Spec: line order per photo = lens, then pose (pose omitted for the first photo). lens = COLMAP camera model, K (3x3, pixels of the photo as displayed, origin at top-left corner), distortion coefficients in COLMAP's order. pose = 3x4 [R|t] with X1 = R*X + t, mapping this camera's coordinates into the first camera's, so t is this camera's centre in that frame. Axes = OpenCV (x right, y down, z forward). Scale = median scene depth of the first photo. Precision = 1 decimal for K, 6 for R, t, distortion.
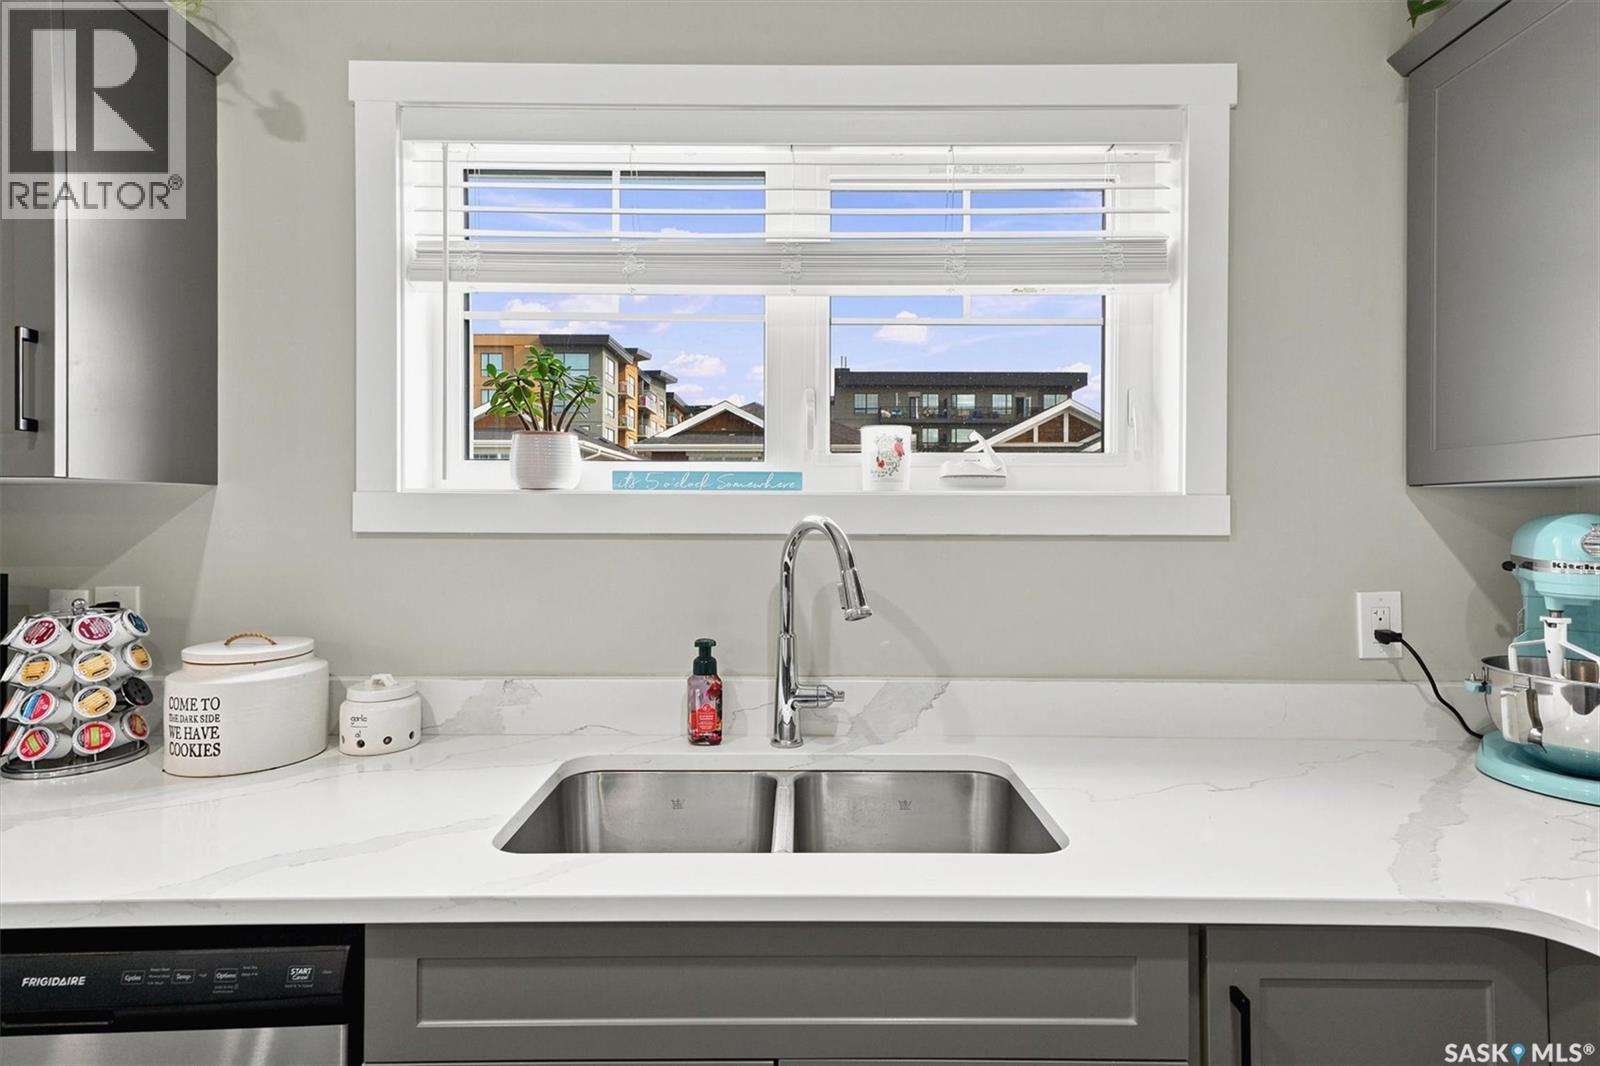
lens RADIAL K [[725.6, 0, 807.6], [0, 725.6, 508.1], [0, 0, 1]] dist [0.001324, 0.001618]
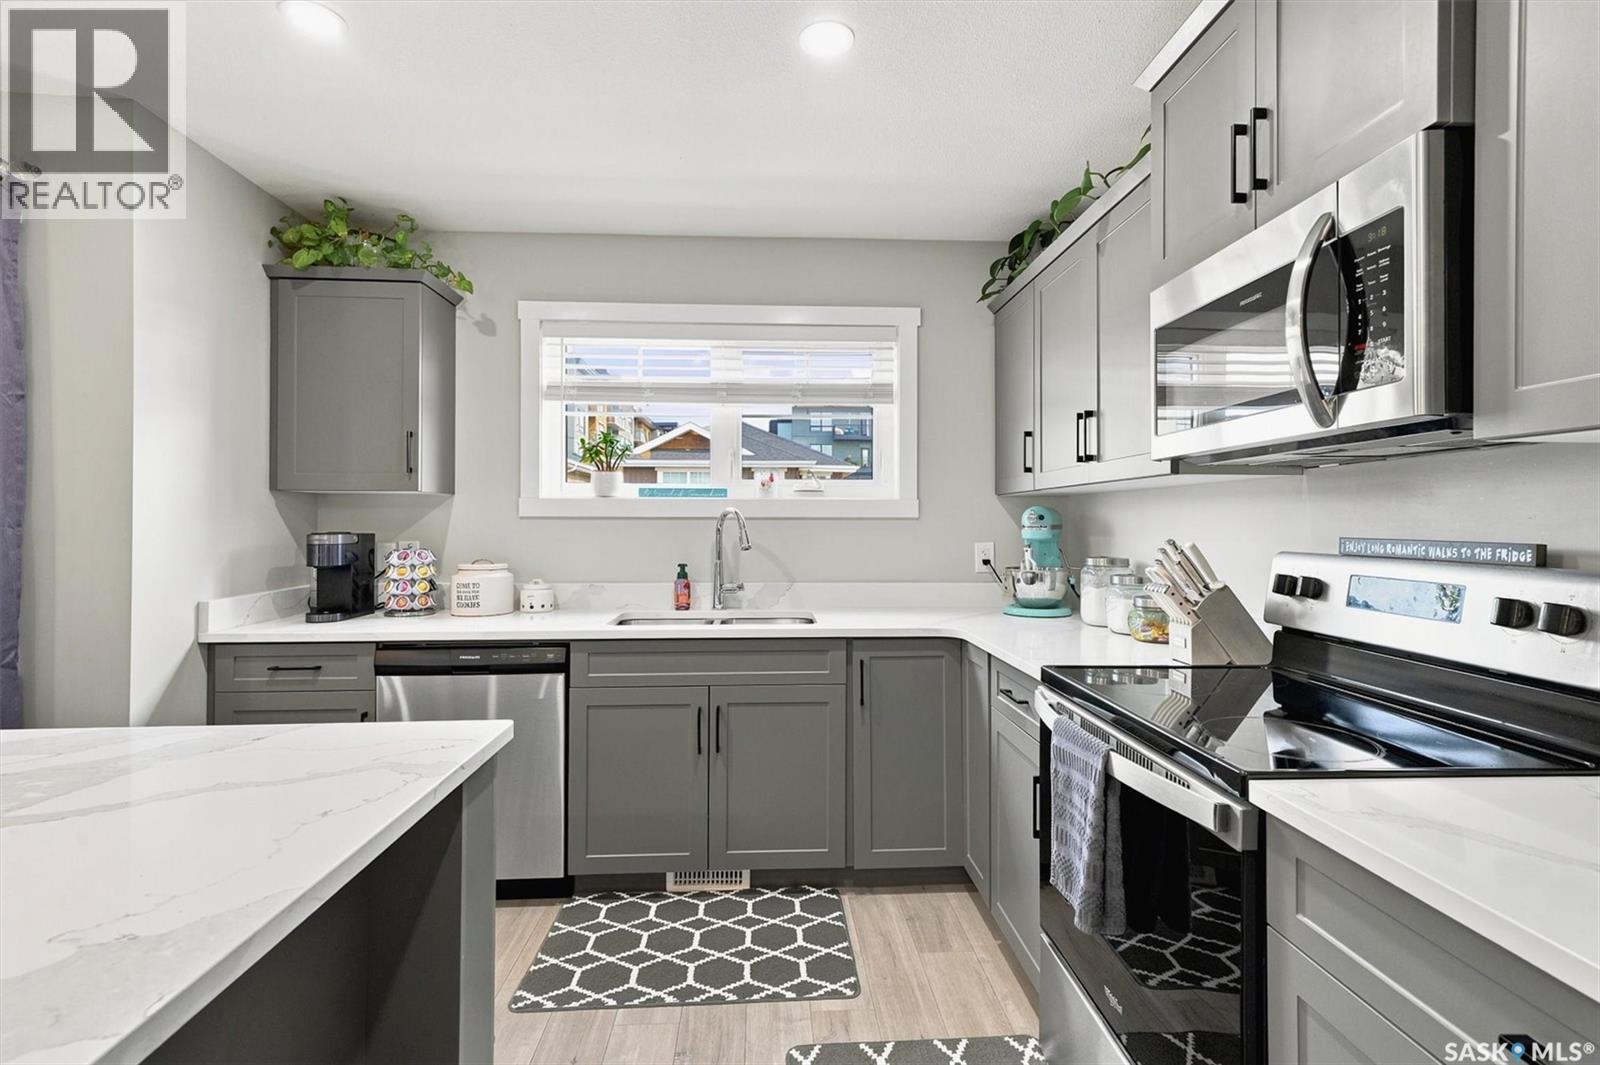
lens RADIAL K [[725.6, 0, 807.6], [0, 725.6, 507.6], [0, 0, 1]] dist [0.001324, 0.001618]
pose [[0.999021, -0.000161, 0.044241, 0.142339], [0.000716, 0.999921, -0.012524, 0.035712], [-0.044236, 0.012543, 0.998942, -1.229851]]
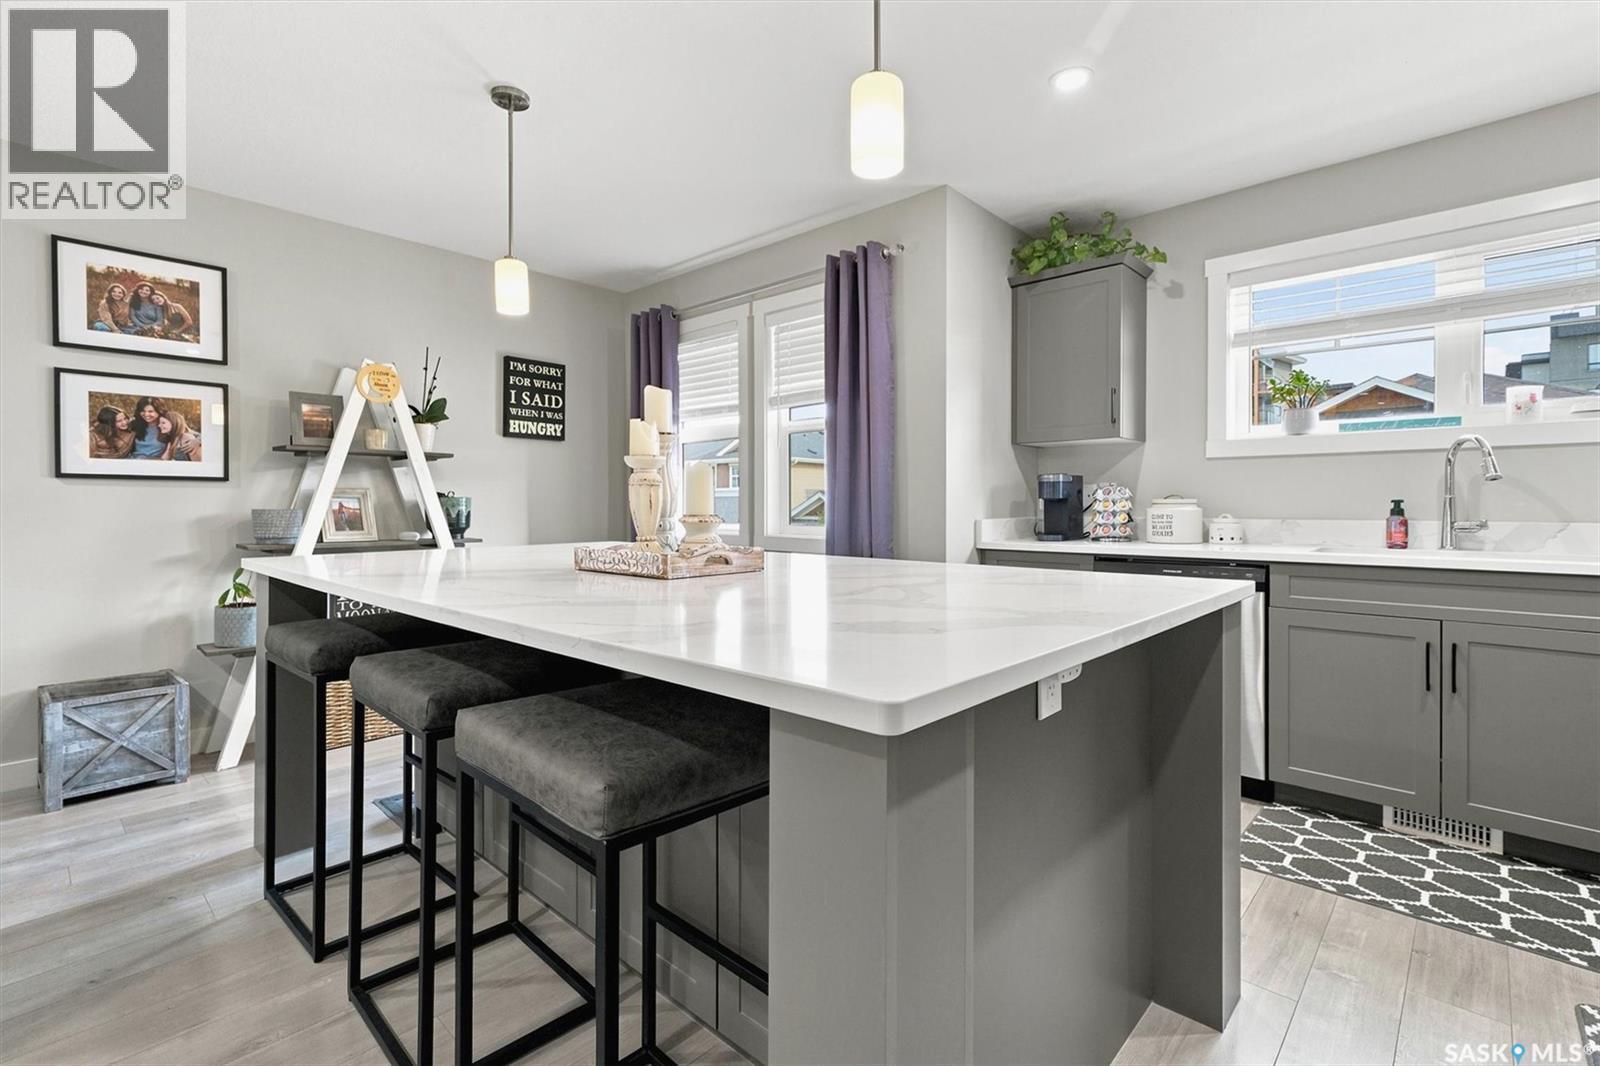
lens RADIAL K [[725.6, 0, 807.6], [0, 725.6, 508.1], [0, 0, 1]] dist [0.001324, 0.001618]
pose [[0.719645, -0.000526, -0.694342, 0.088213], [0.000611, 1.000000, -0.000124, 0.200976], [0.694342, -0.000335, 0.719645, -1.650651]]
